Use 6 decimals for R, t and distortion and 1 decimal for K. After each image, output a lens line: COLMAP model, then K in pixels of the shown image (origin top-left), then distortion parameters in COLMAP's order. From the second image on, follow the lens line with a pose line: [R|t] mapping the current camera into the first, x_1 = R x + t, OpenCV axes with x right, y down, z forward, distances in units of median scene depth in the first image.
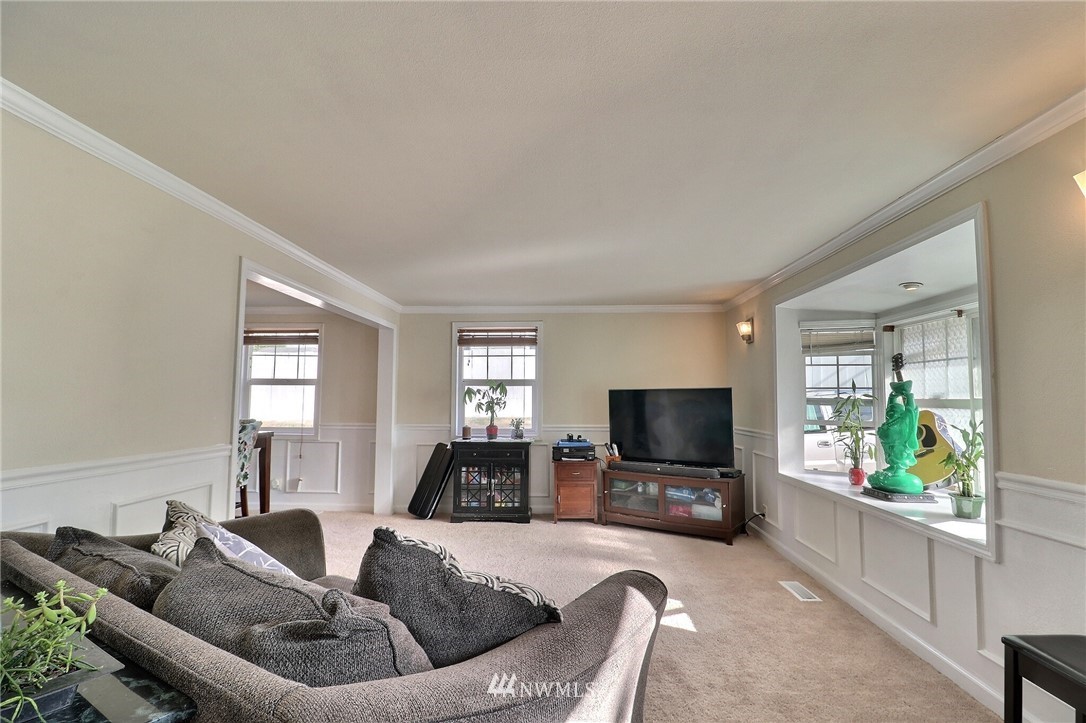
lens RADIAL K [[508.1, 0, 545.1], [0, 508.1, 362.7], [0, 0, 1]] dist [-0.000396, -0.011805]
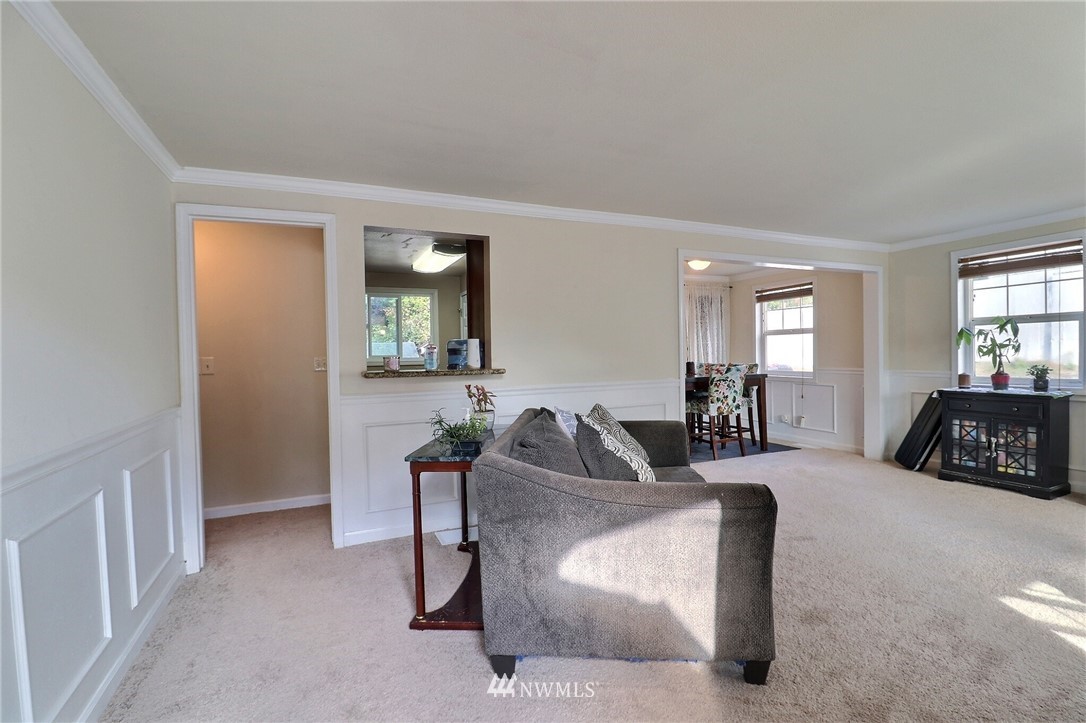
lens RADIAL K [[508.1, 0, 552.4], [0, 508.1, 364.0], [0, 0, 1]] dist [-0.000396, -0.011805]
pose [[0.437791, 0.006775, -0.899051, 0.315082], [0.088789, 0.994758, 0.050732, 0.005472], [0.894682, -0.102036, 0.434894, 0.016387]]
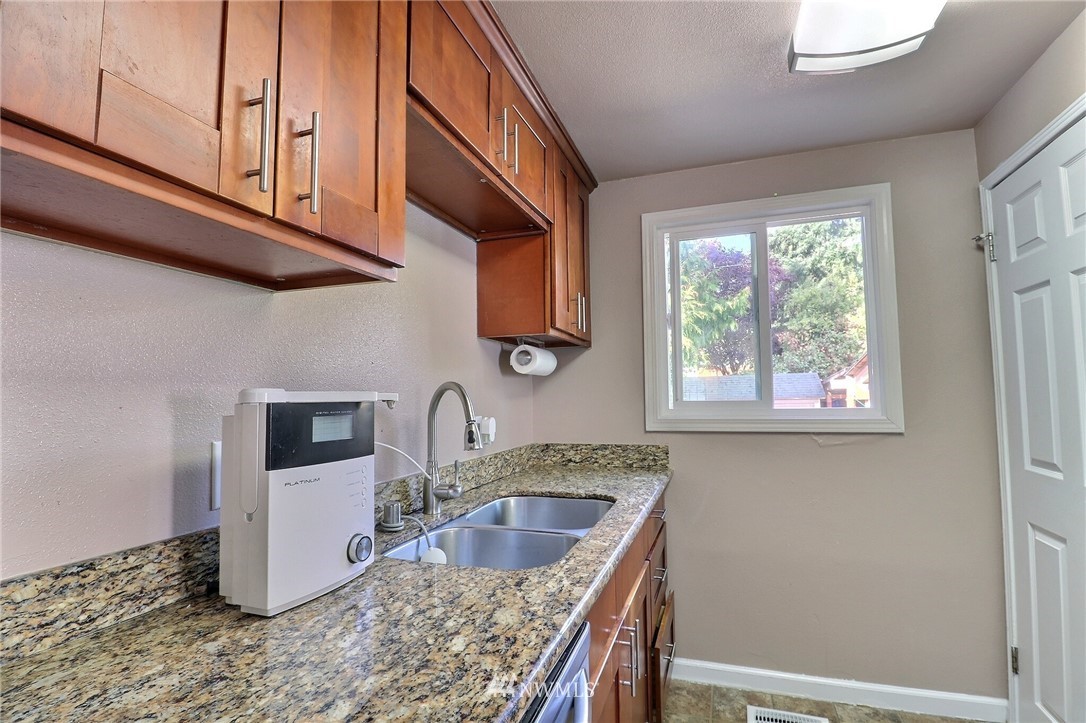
lens RADIAL K [[508.1, 0, 551.4], [0, 508.1, 364.2], [0, 0, 1]] dist [-0.000396, -0.011805]
pose [[-0.292562, -0.057952, -0.954489, -0.646253], [0.092356, 0.991783, -0.088524, 0.005987], [0.951776, -0.114052, -0.284806, 0.204376]]
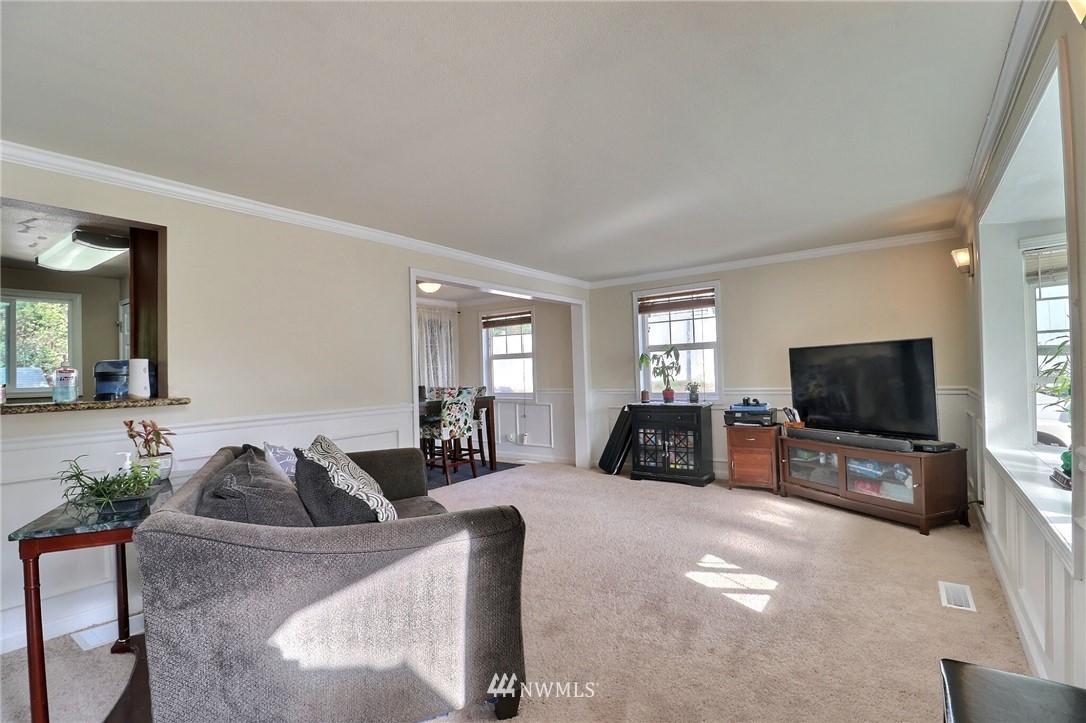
lens RADIAL K [[508.1, 0, 551.6], [0, 508.1, 365.5], [0, 0, 1]] dist [-0.000396, -0.011805]
pose [[0.830478, -0.035357, -0.555928, 0.278543], [0.073865, 0.996161, 0.046989, 0.010737], [0.552132, -0.080087, 0.829902, 0.029552]]
